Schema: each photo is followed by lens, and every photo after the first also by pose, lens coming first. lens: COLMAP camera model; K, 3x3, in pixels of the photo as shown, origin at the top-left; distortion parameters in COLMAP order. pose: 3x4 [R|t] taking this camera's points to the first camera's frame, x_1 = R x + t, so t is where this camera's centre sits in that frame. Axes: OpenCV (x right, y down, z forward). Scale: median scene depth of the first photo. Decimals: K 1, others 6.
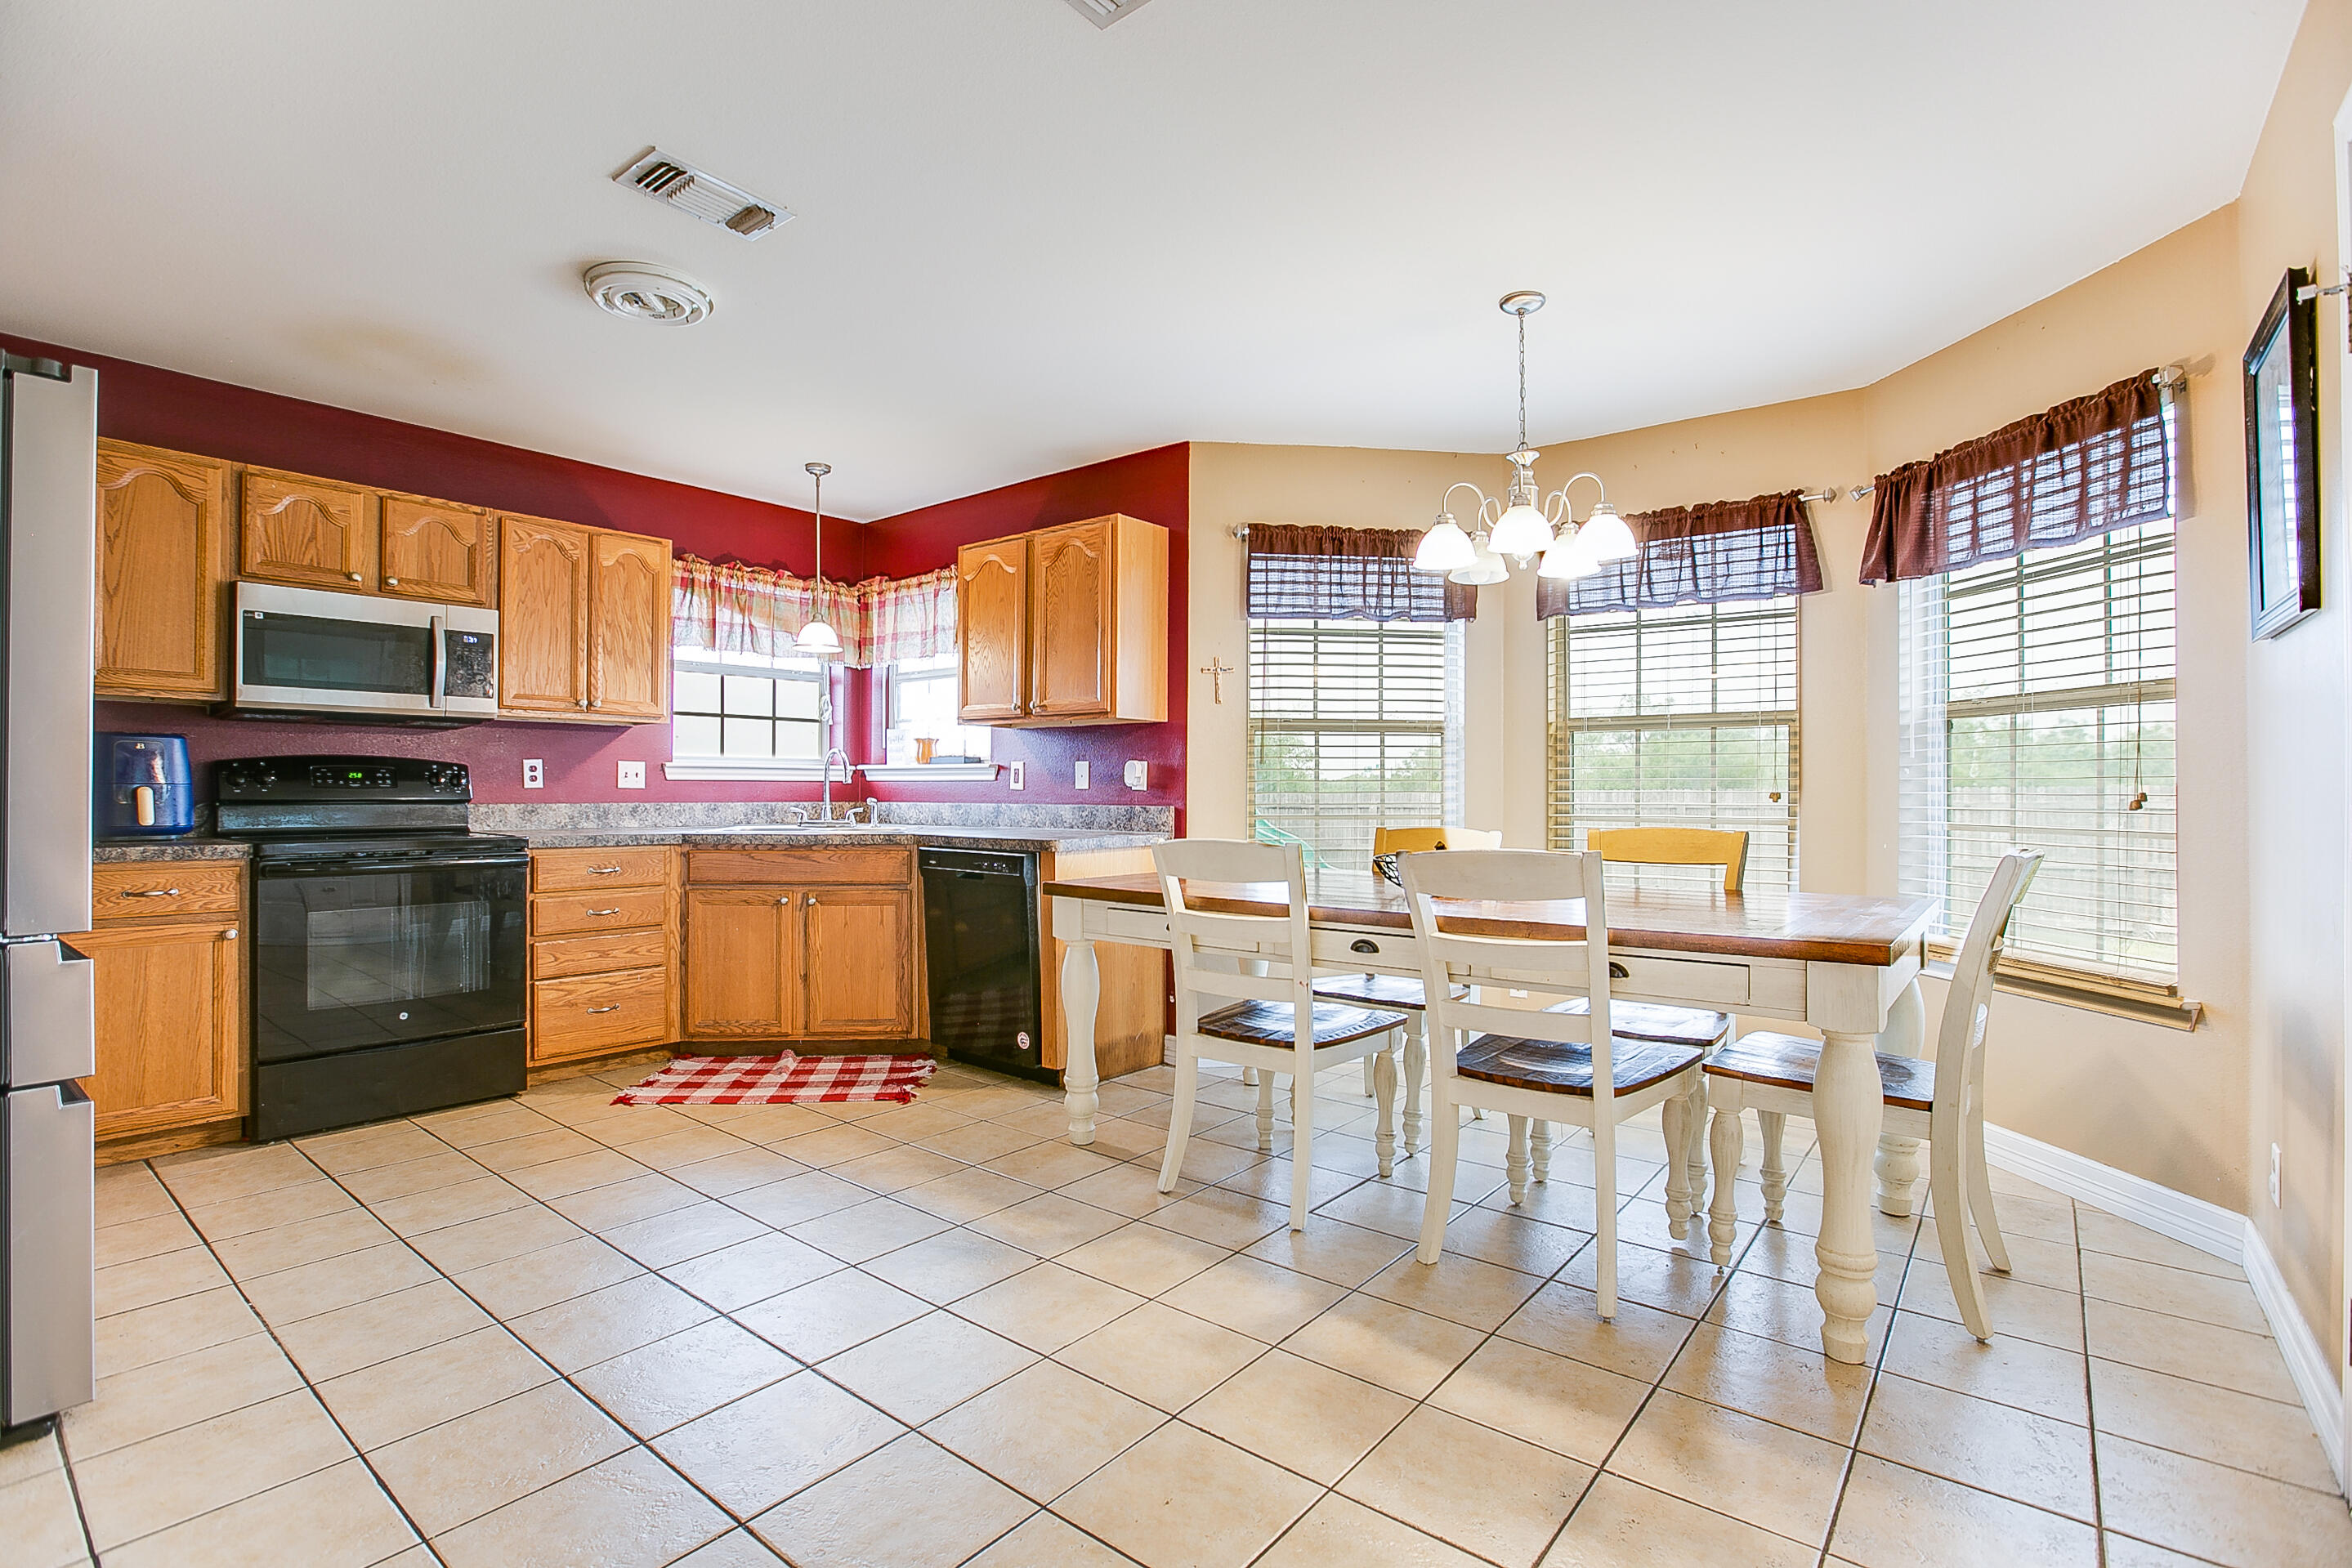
lens RADIAL K [[1076.3, 0, 1176.0], [0, 1076.3, 784.0], [0, 0, 1]] dist [-0.052301, 0.000739]
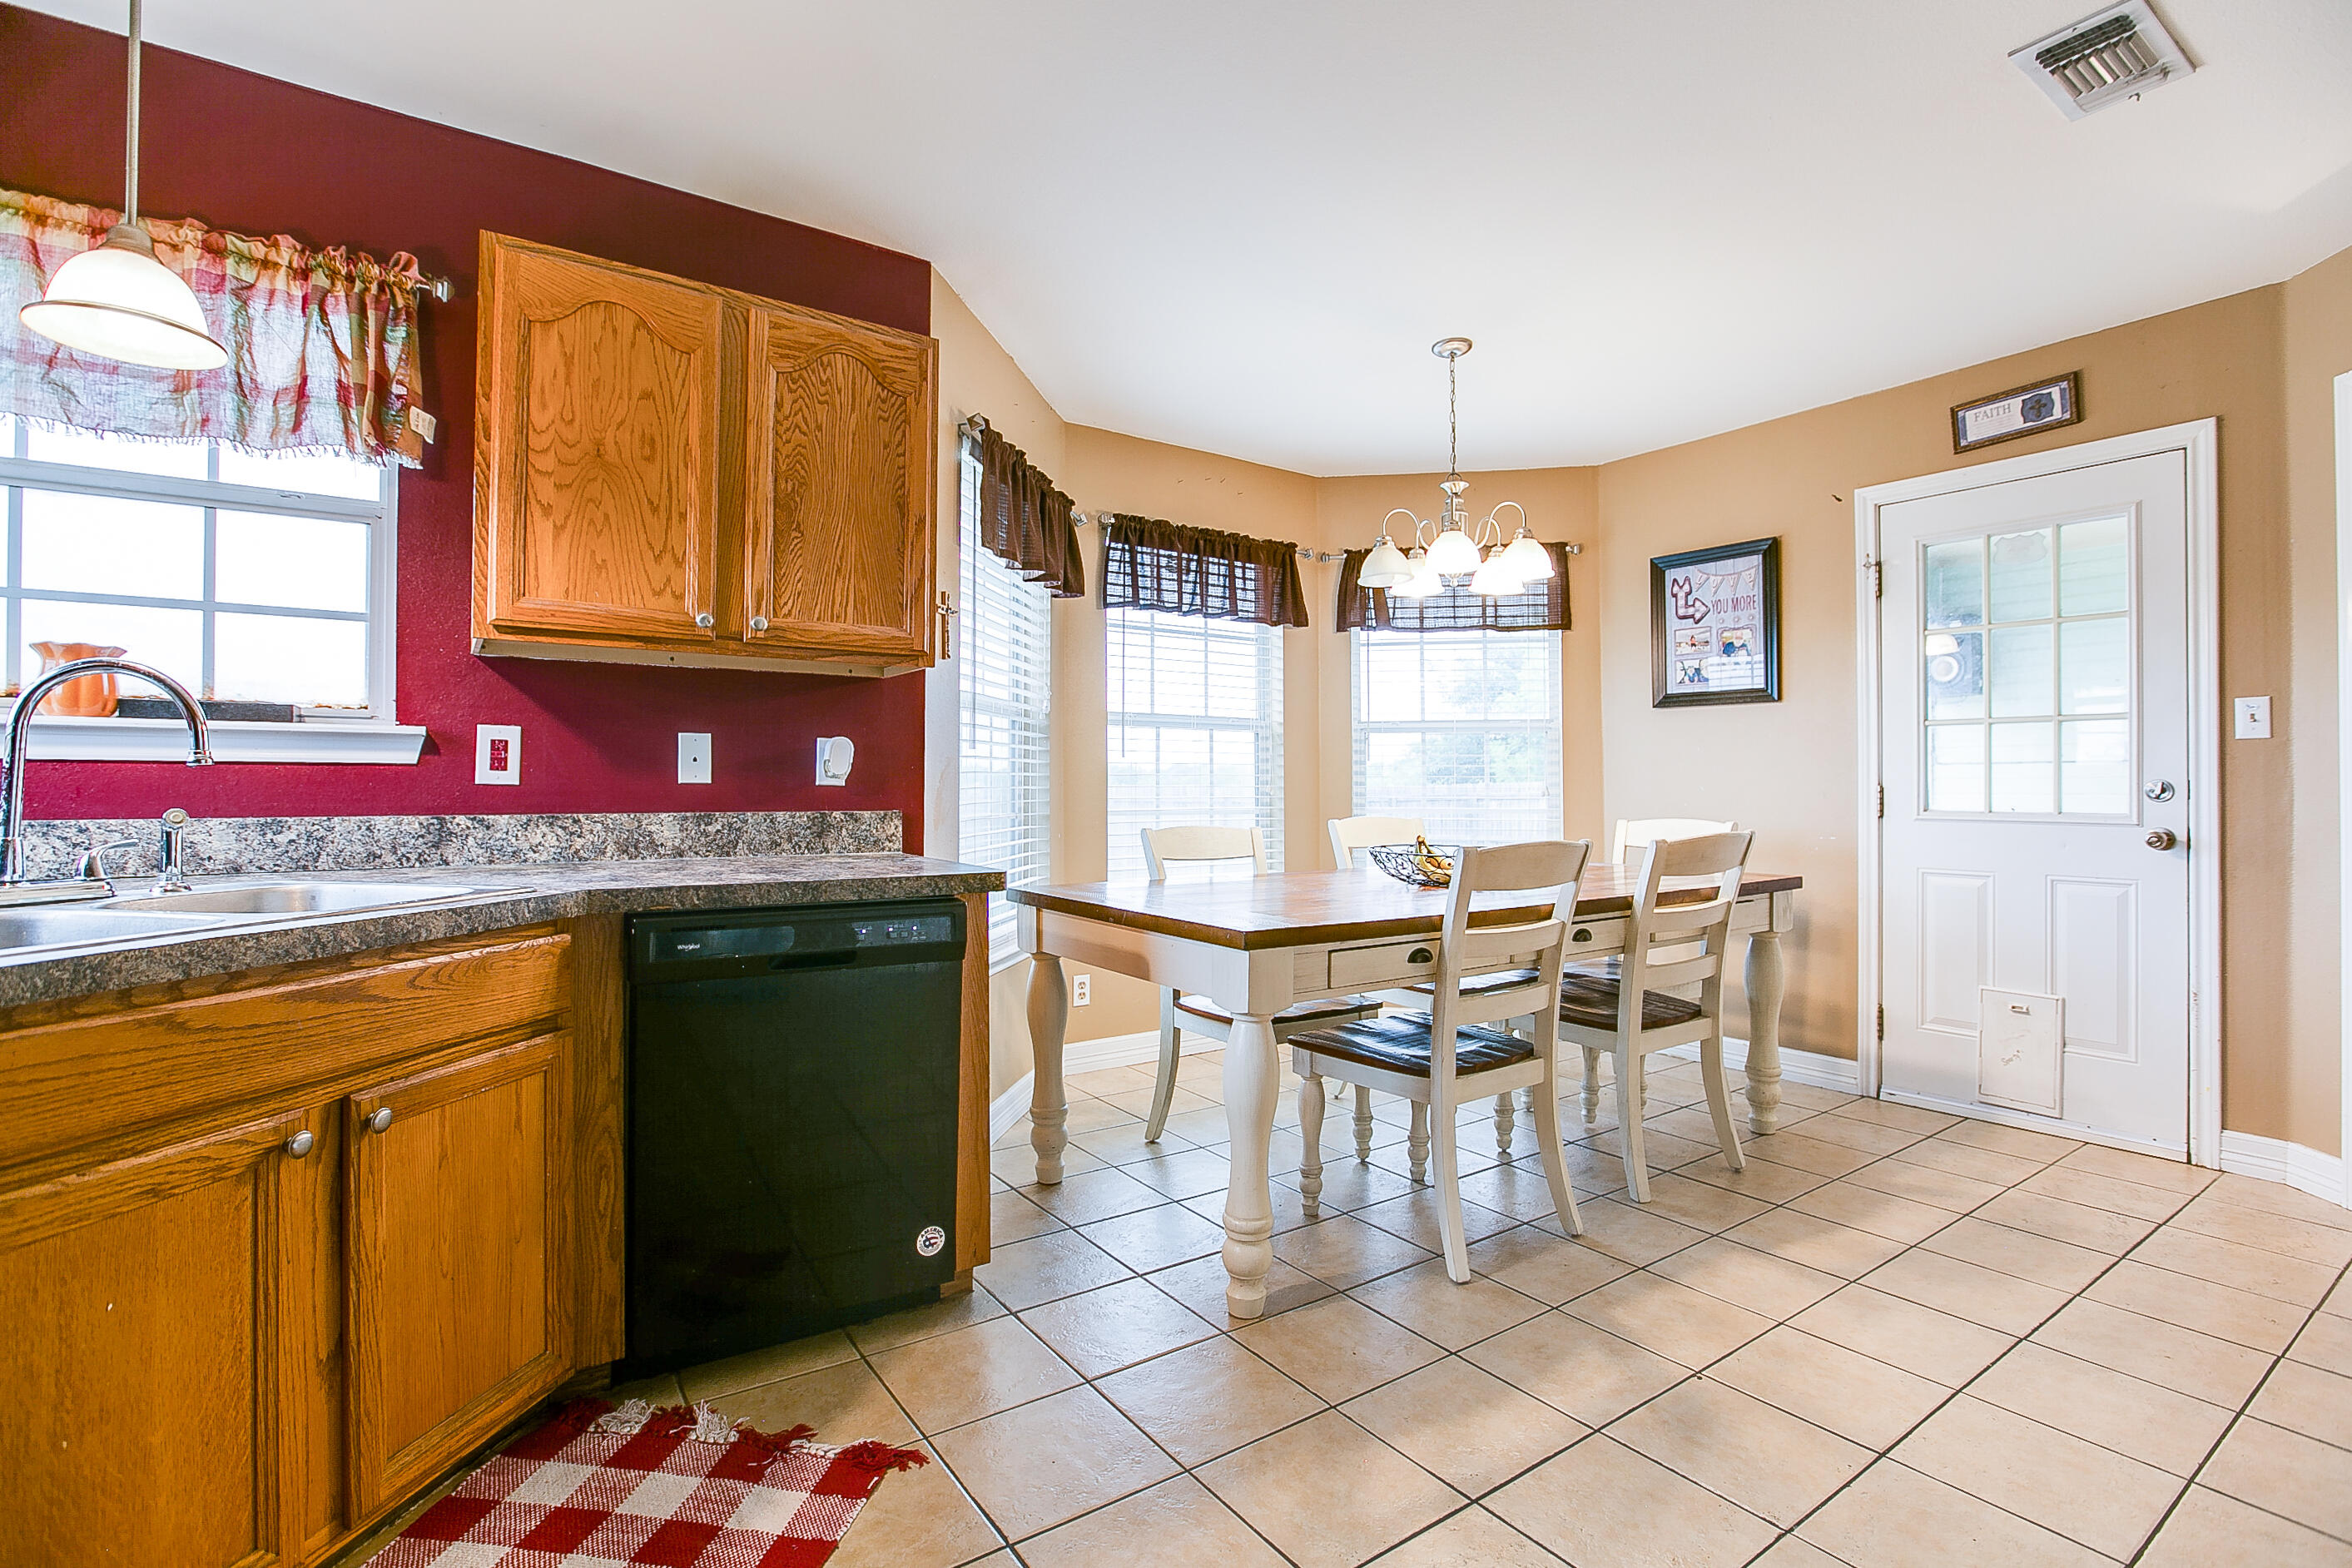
lens RADIAL K [[1094.7, 0, 1176.0], [0, 1094.7, 784.0], [0, 0, 1]] dist [-0.013887, 0.000055]
pose [[0.285503, -0.000316, 0.958378, -0.637053], [-0.008085, 0.999964, 0.002738, 0.001446], [-0.958344, -0.008530, 0.285490, 0.713031]]
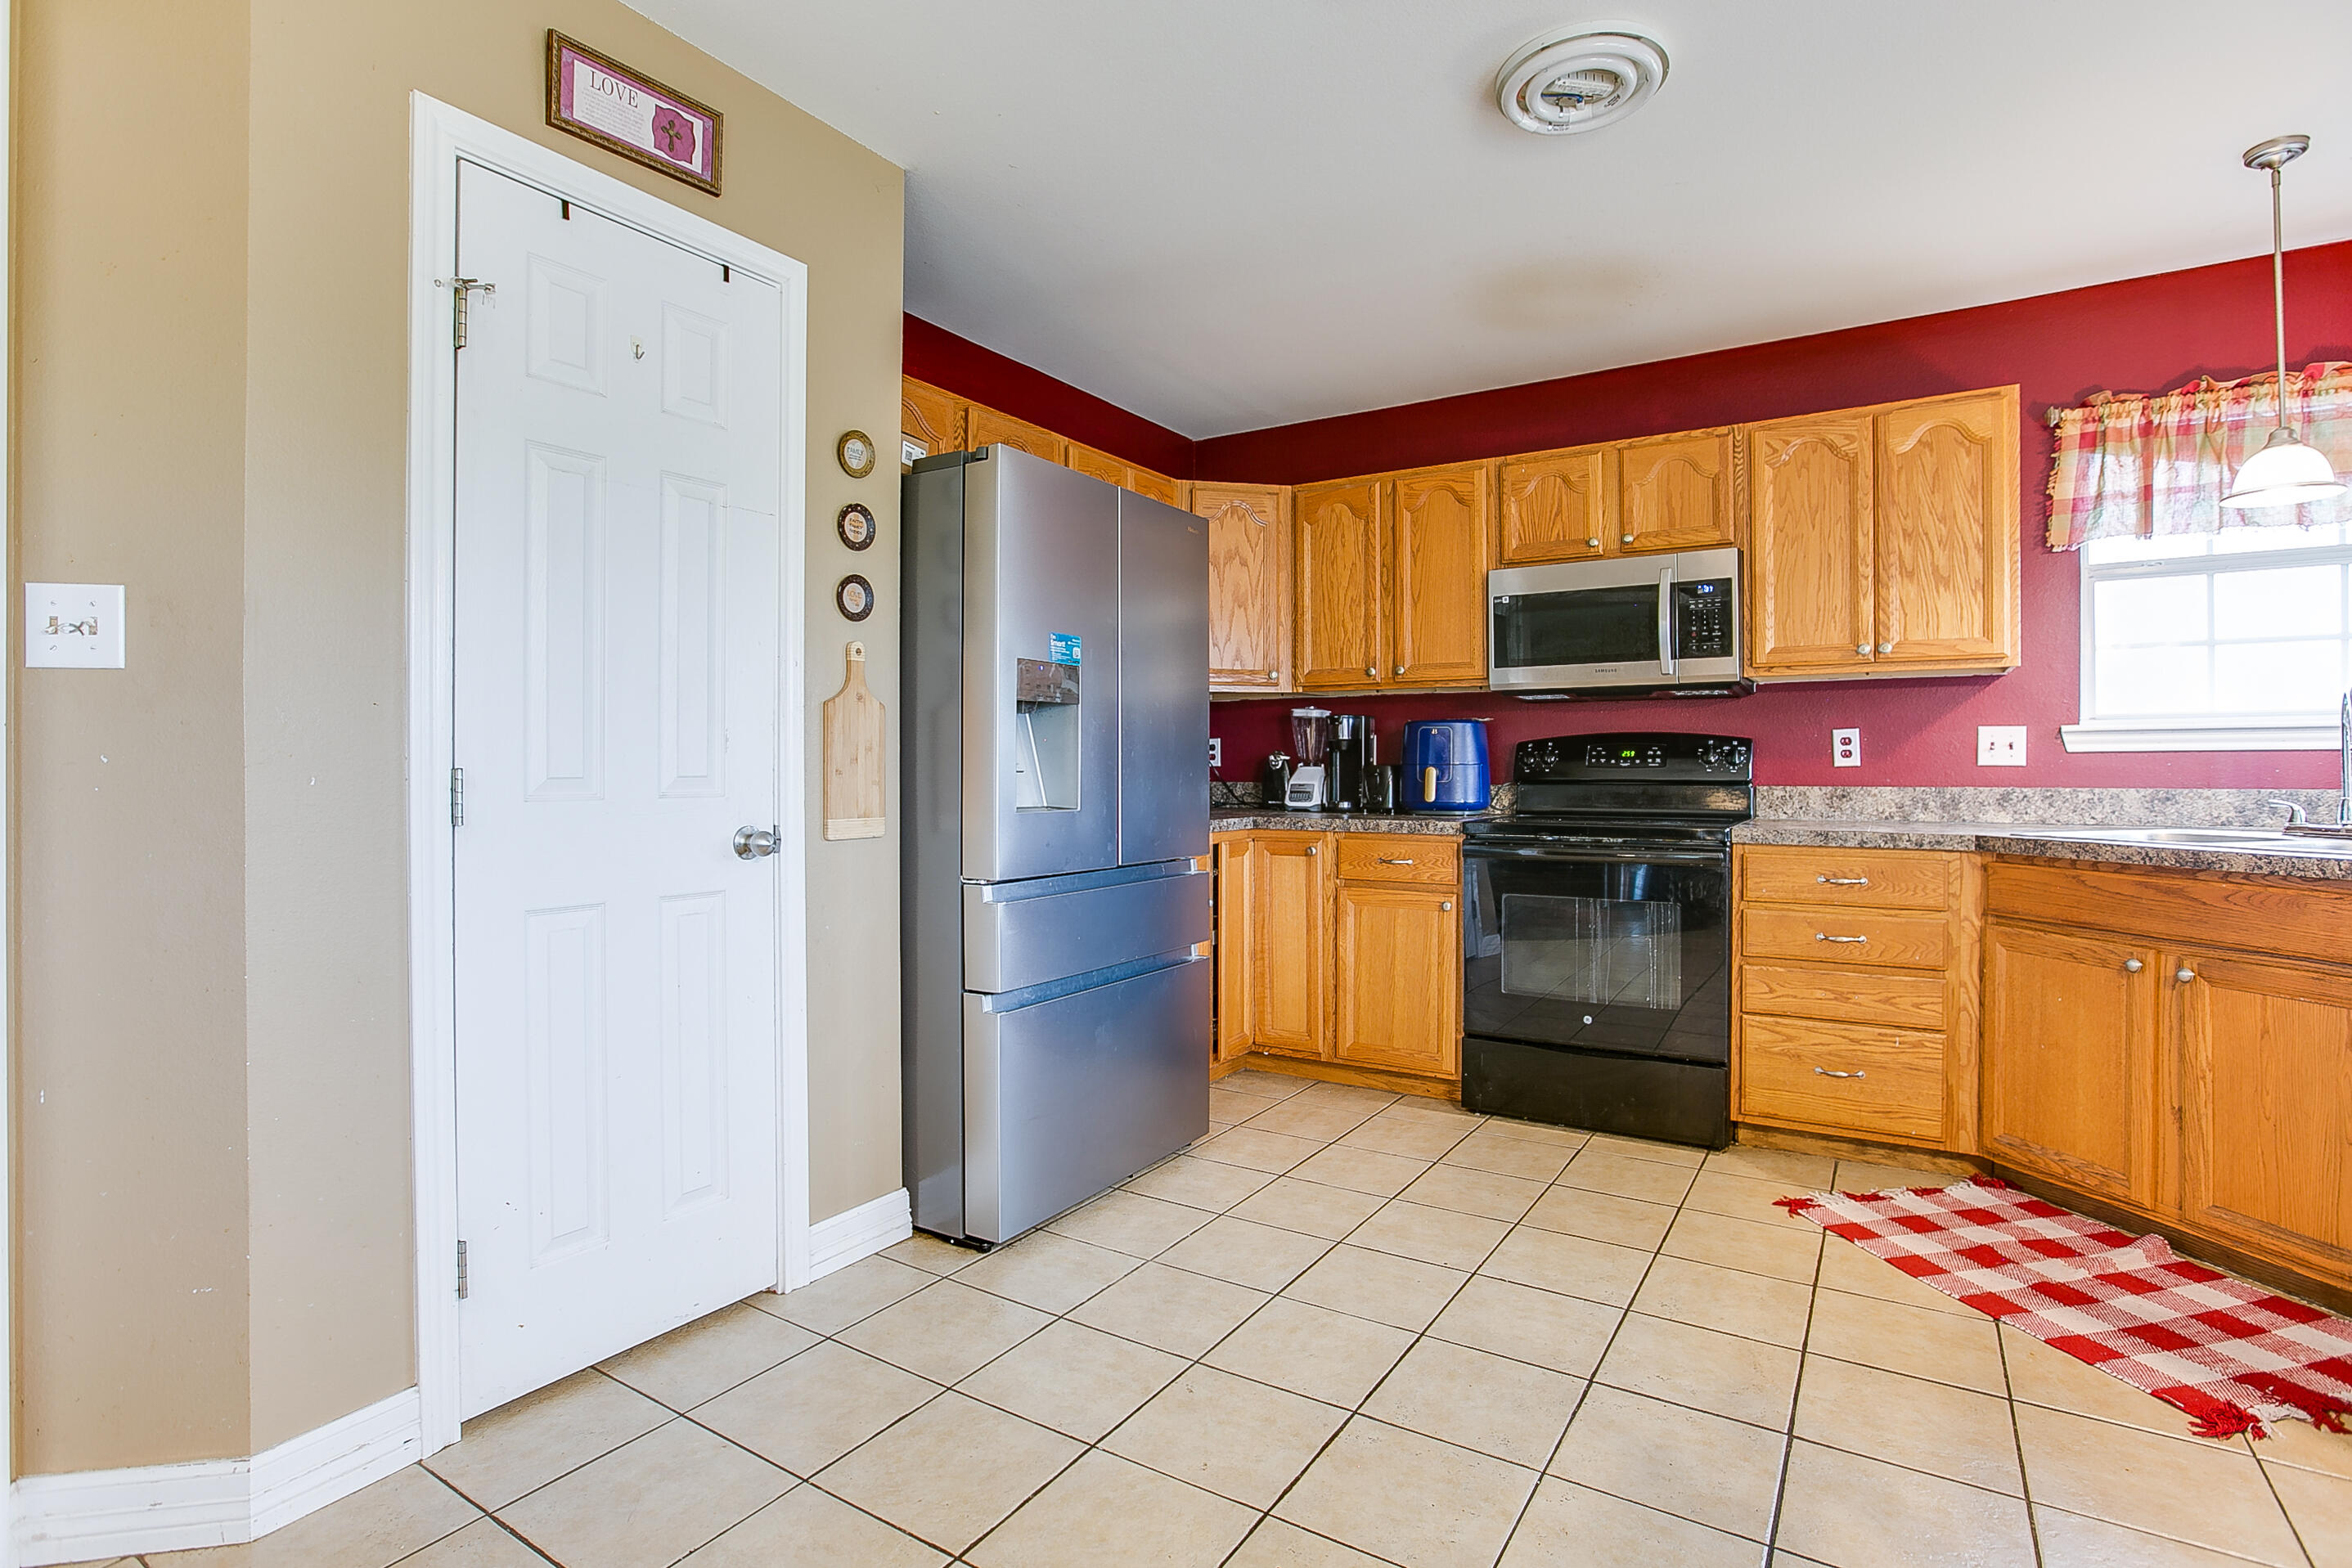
lens RADIAL K [[1136.9, 0, 1174.8], [0, 1136.9, 770.7], [0, 0, 1]] dist [-0.040469, 0.011569]
pose [[0.104002, -0.001412, -0.994576, 0.169532], [0.008171, 0.999966, -0.000565, 0.003850], [0.994544, -0.008068, 0.104010, 0.471795]]
